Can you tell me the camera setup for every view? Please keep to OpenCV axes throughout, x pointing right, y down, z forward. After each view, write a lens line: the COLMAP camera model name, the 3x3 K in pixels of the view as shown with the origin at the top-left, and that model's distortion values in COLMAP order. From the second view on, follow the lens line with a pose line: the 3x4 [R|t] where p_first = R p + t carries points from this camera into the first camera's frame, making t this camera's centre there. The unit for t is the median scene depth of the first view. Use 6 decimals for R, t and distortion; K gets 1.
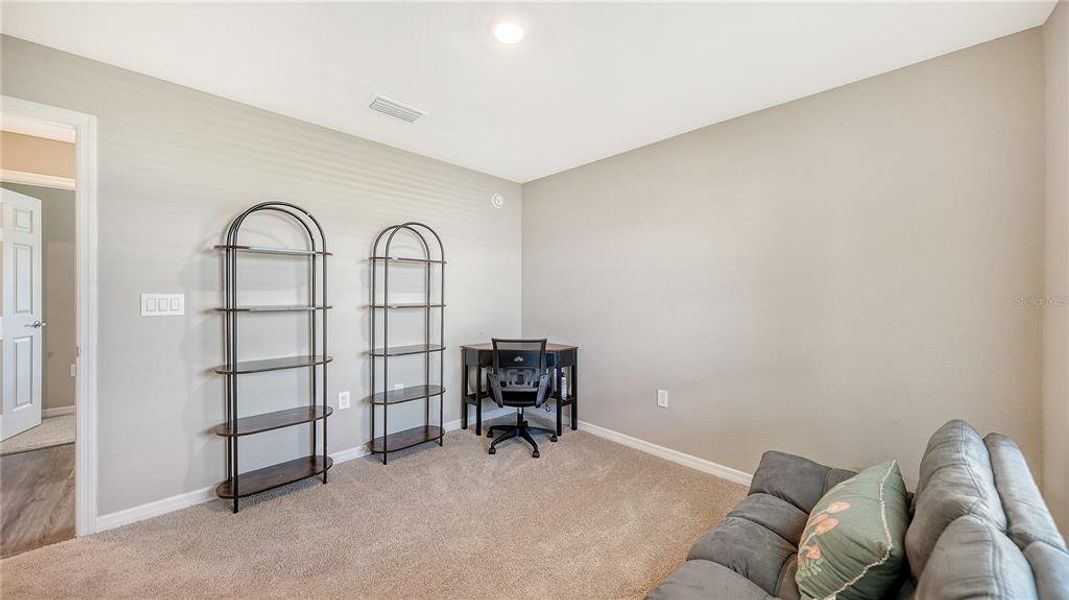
lens RADIAL K [[380.6, 0, 534.5], [0, 380.6, 300.0], [0, 0, 1]] dist [-0.000452, -0.000141]
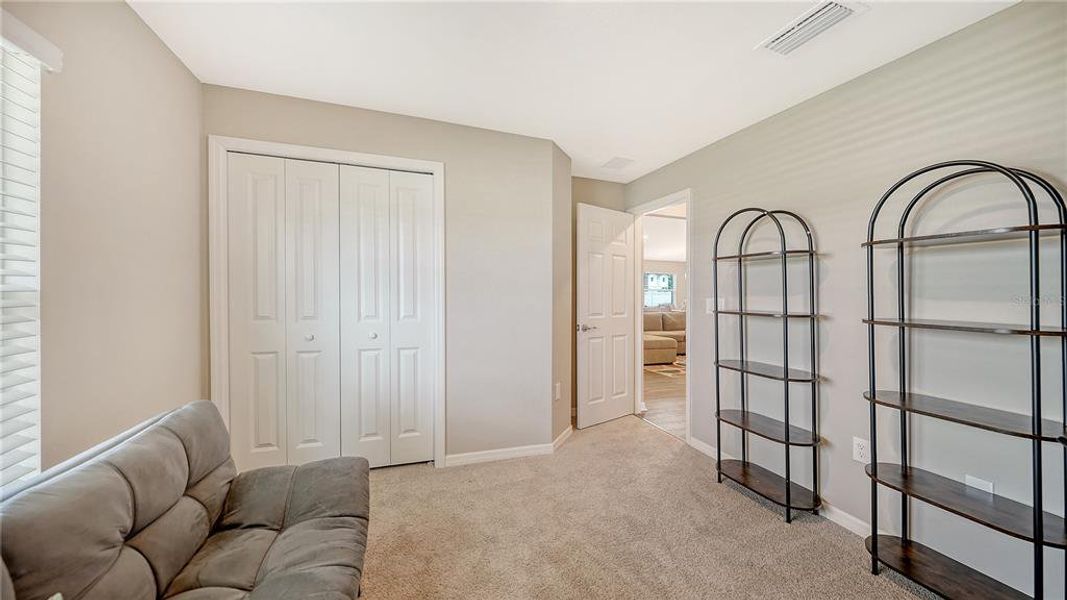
lens RADIAL K [[369.1, 0, 524.0], [0, 369.1, 297.0], [0, 0, 1]] dist [0.000292, -0.000241]
pose [[-0.449998, -0.001618, -0.893028, 0.434322], [-0.028186, 0.999526, 0.012393, -0.015663], [0.892585, 0.030748, -0.449830, 0.782107]]
